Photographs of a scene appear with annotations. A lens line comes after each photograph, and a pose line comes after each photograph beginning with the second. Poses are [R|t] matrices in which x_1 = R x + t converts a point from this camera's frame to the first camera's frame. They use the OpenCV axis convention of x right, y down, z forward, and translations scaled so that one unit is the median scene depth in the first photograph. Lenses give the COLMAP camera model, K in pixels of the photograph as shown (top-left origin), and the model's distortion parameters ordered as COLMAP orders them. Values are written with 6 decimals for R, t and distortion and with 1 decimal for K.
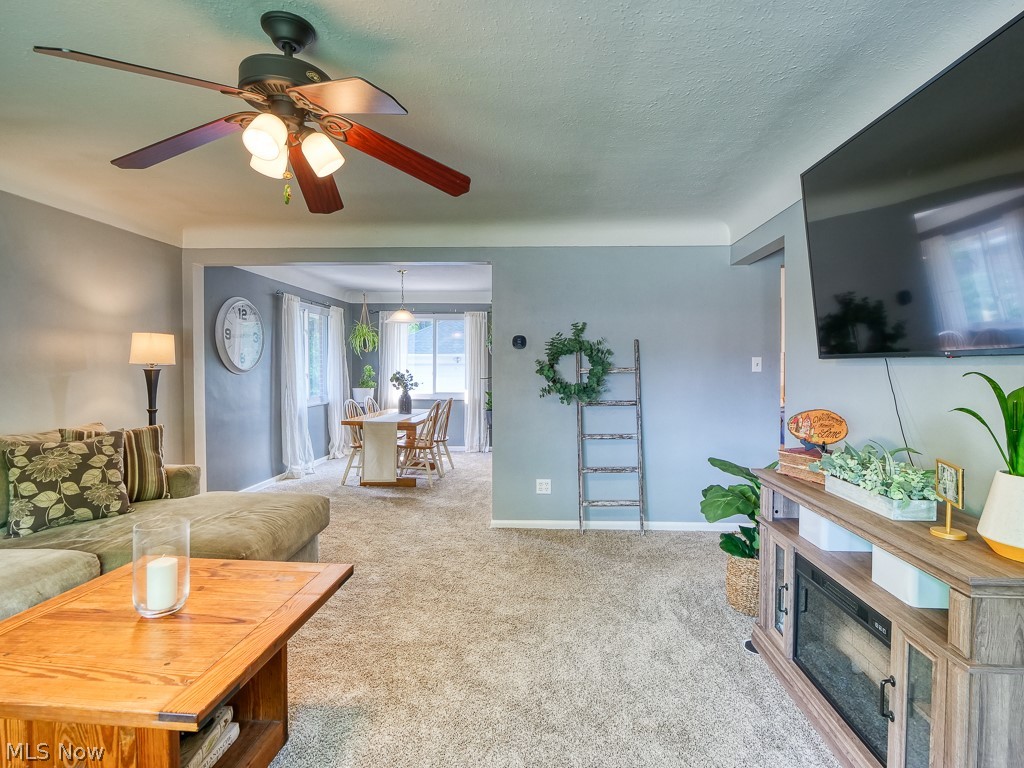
lens RADIAL K [[510.9, 0, 514.7], [0, 510.9, 370.3], [0, 0, 1]] dist [-0.010981, -0.000964]
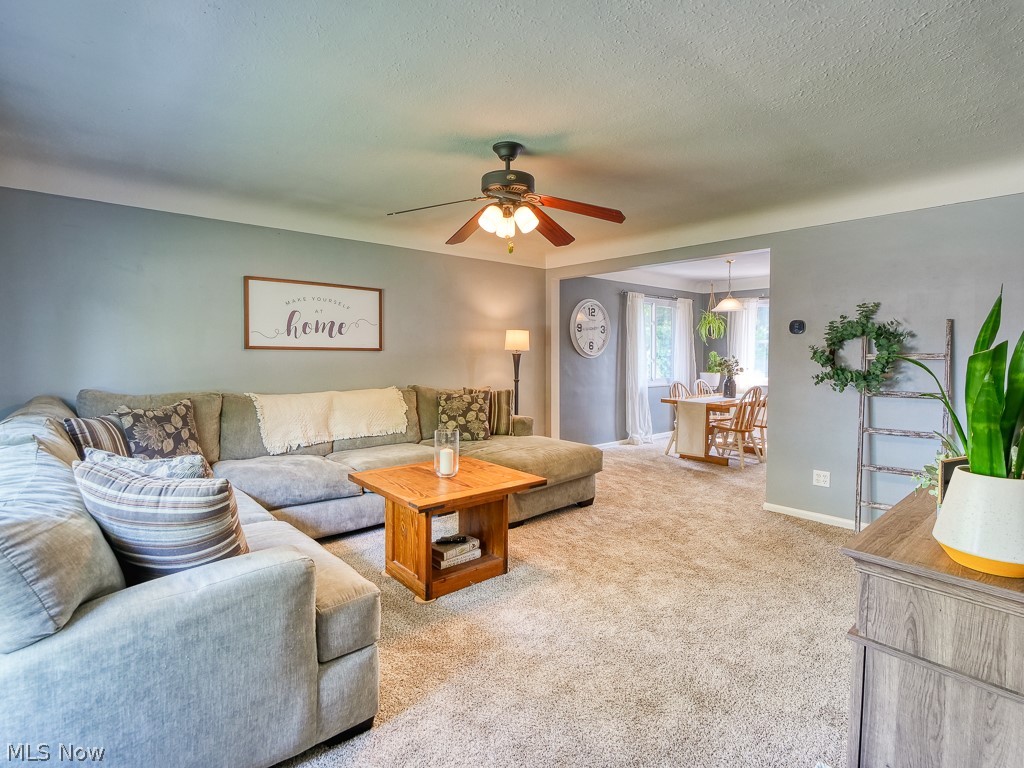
lens RADIAL K [[510.9, 0, 514.7], [0, 510.9, 370.3], [0, 0, 1]] dist [-0.010981, -0.000964]
pose [[0.697528, 0.026348, -0.716073, 0.377017], [-0.007700, 0.999542, 0.029277, 0.003479], [0.716516, -0.014908, 0.697411, -0.076557]]
